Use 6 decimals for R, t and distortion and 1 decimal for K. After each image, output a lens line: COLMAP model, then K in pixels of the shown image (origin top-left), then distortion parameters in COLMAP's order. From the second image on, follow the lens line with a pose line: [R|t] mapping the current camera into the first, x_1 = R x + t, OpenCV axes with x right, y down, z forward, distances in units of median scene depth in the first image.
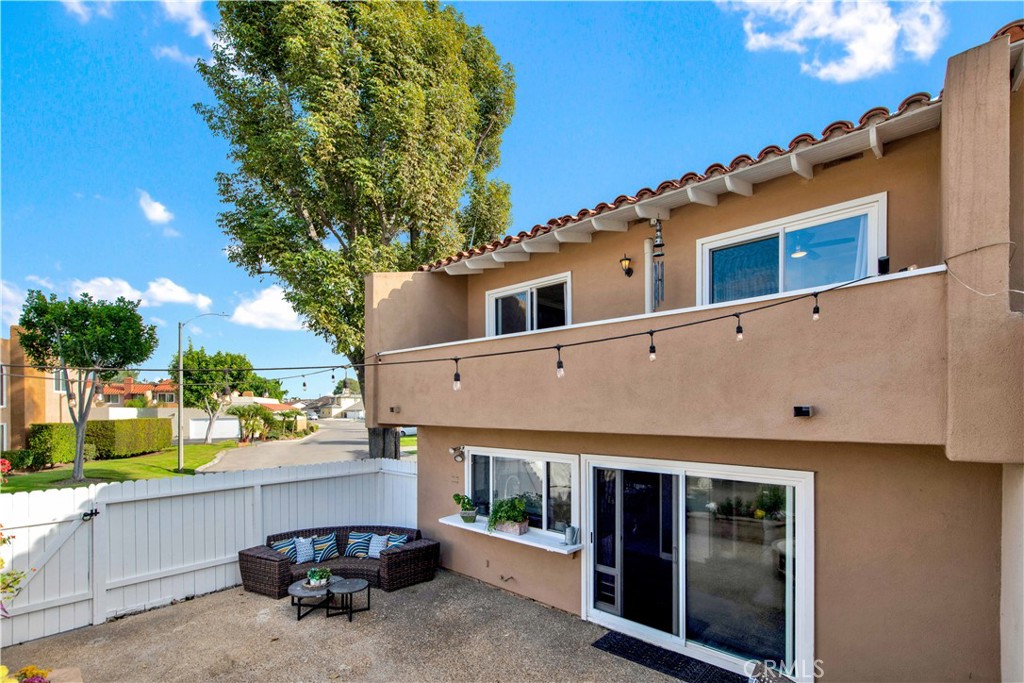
lens RADIAL K [[440.0, 0, 505.2], [0, 440.0, 321.8], [0, 0, 1]] dist [0.008366, -0.005529]
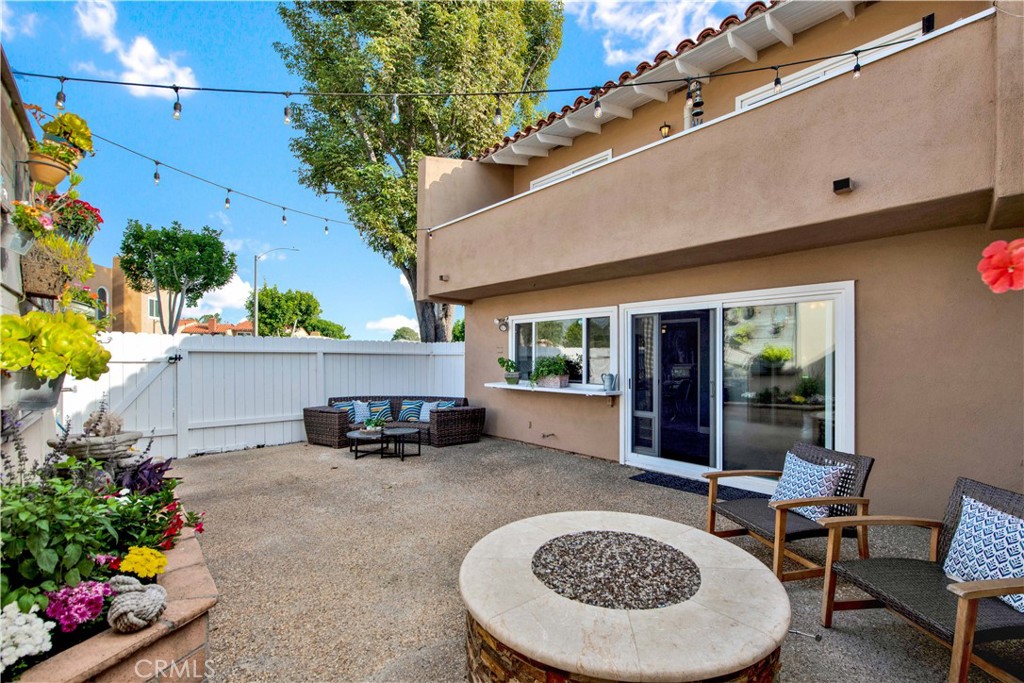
lens RADIAL K [[415.4, 0, 524.1], [0, 415.4, 286.1], [0, 0, 1]] dist [0.000028, -0.000524]
pose [[0.997923, 0.007498, -0.063986, 0.006562], [-0.007695, 0.999966, -0.002821, 0.213757], [0.063963, 0.003307, 0.997947, 0.004982]]
